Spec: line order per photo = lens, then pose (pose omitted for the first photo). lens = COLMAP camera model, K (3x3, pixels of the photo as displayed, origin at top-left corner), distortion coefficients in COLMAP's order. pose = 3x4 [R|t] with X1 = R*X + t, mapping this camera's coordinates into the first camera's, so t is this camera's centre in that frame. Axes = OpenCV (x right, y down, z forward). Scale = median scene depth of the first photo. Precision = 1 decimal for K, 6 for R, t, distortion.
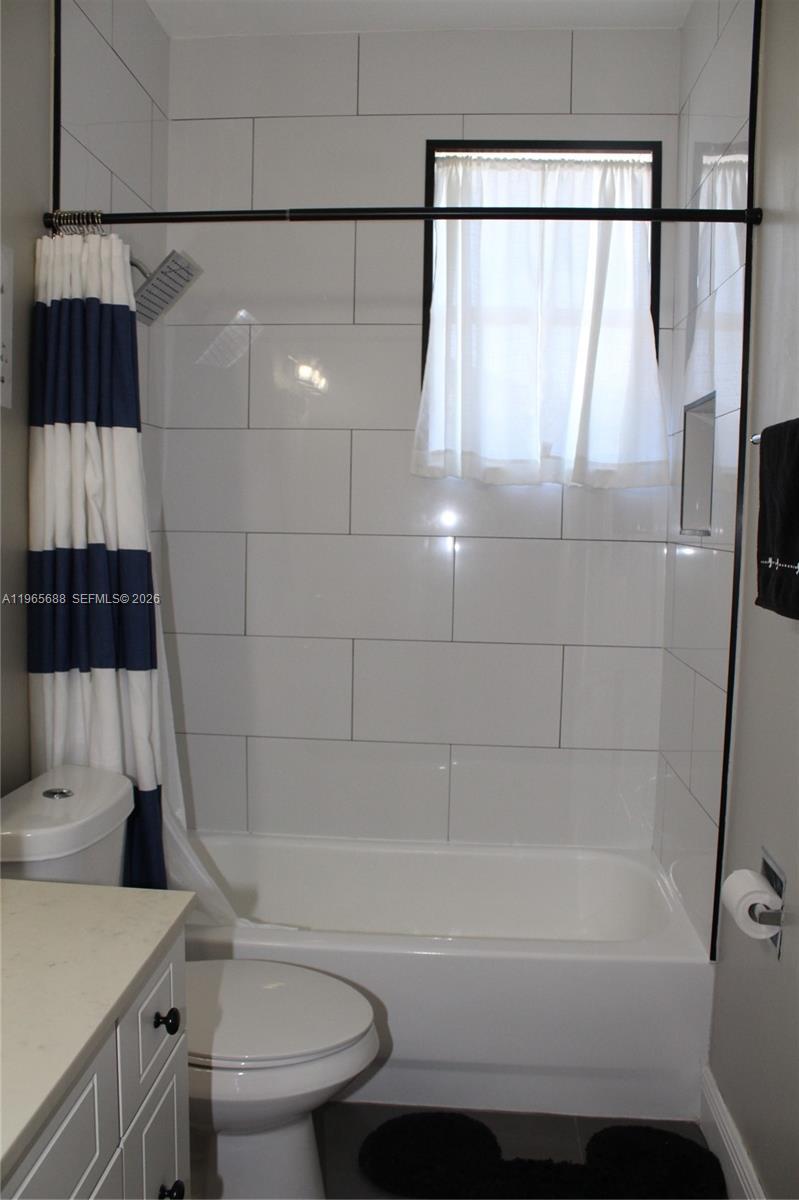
lens RADIAL K [[1003.2, 0, 398.2], [0, 1003.2, 598.0], [0, 0, 1]] dist [-0.156495, 0.115804]
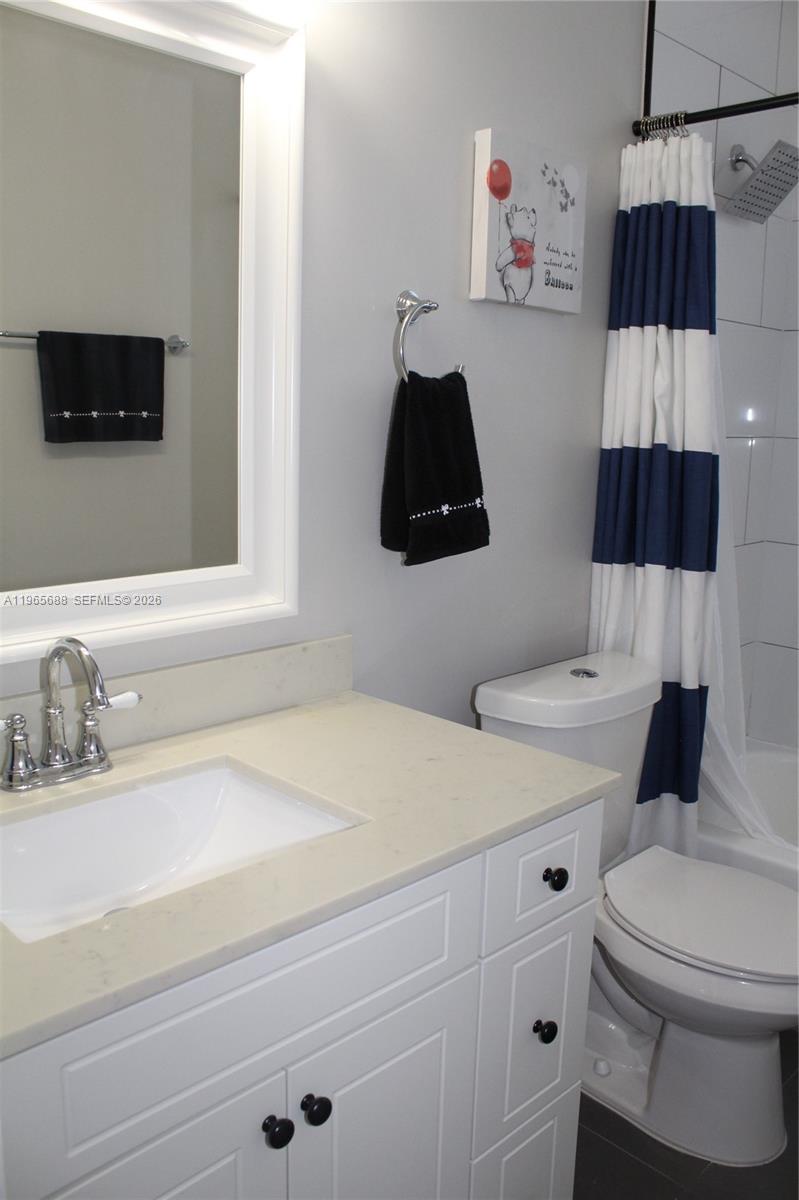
lens RADIAL K [[1003.2, 0, 397.6], [0, 1003.2, 602.5], [0, 0, 1]] dist [-0.156495, 0.115804]
pose [[0.752197, 0.126184, -0.646743, 0.177792], [-0.062489, 0.990730, 0.120621, 0.001712], [0.655968, -0.050316, 0.753110, 0.034140]]
